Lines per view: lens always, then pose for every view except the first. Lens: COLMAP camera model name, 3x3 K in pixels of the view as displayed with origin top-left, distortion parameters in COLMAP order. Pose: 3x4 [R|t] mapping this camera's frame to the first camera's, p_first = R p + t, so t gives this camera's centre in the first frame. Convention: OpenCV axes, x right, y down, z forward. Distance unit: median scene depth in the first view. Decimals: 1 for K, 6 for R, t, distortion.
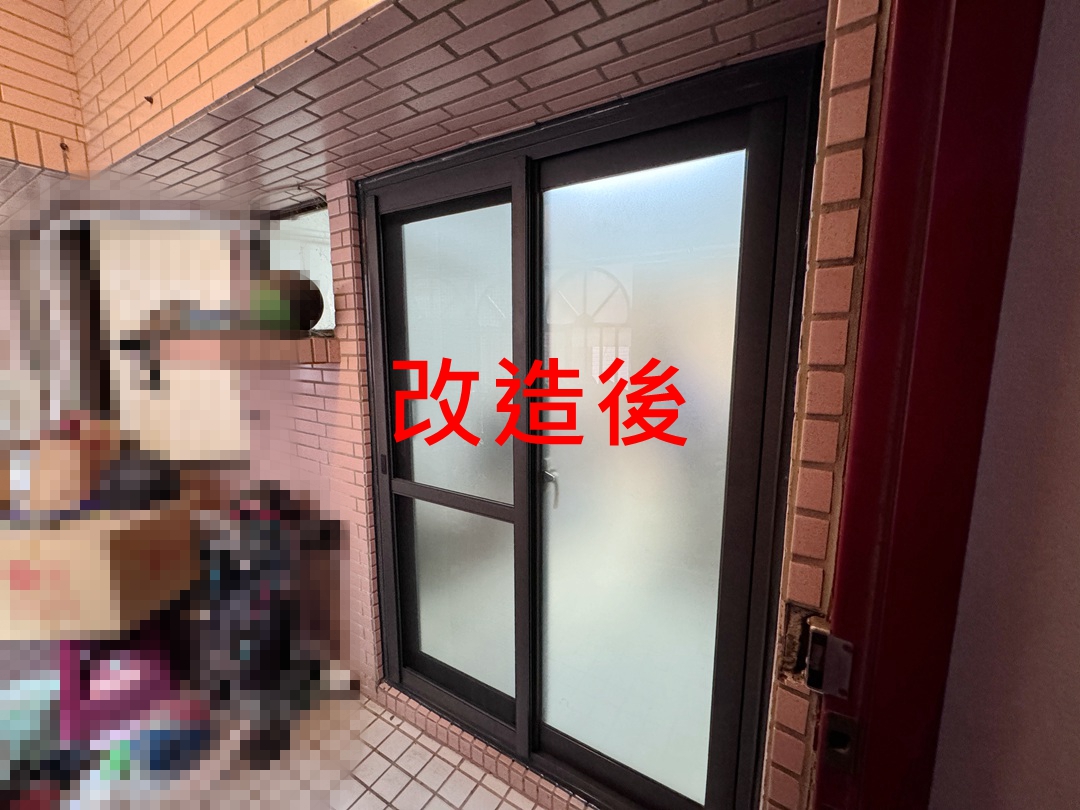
lens RADIAL K [[432.3, 0, 540.0], [0, 432.3, 405.0], [0, 0, 1]] dist [-0.000235, -0.000061]
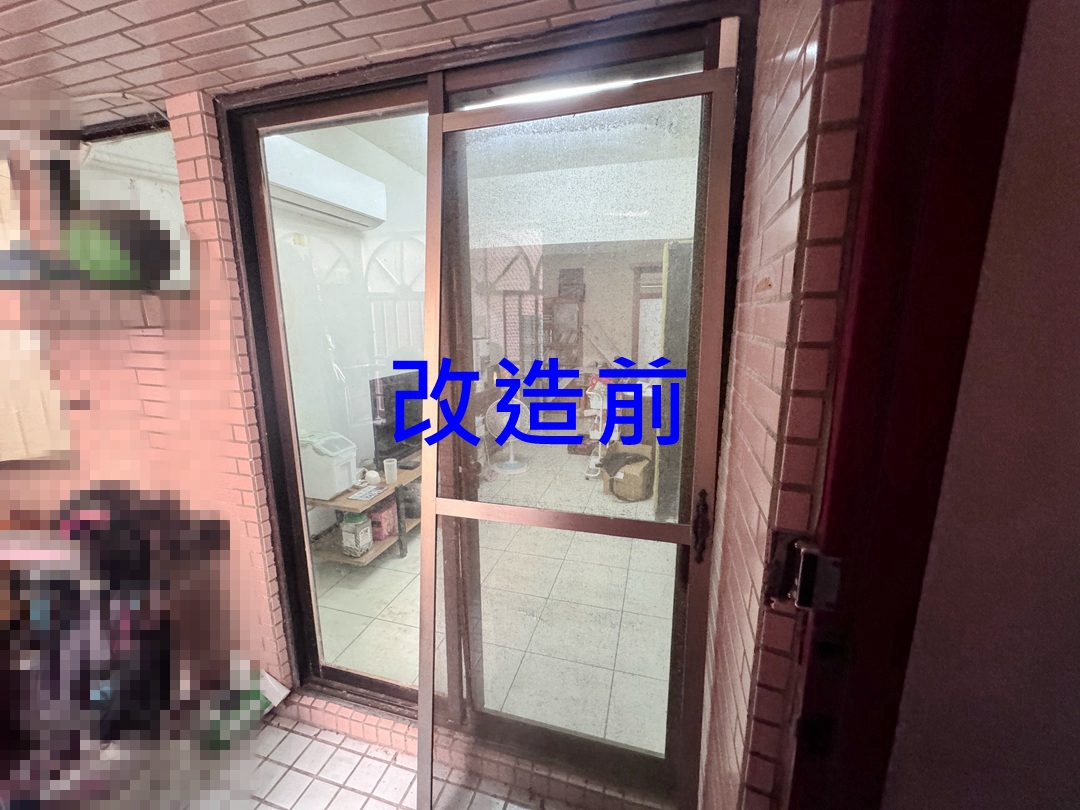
lens RADIAL K [[426.1, 0, 540.0], [0, 426.1, 405.0], [0, 0, 1]] dist [-0.001552, 0.000005]
pose [[0.964709, -0.054777, 0.257558, -0.075858], [0.040876, 0.997419, 0.059026, 0.027093], [-0.260126, -0.046415, 0.964458, 0.065496]]
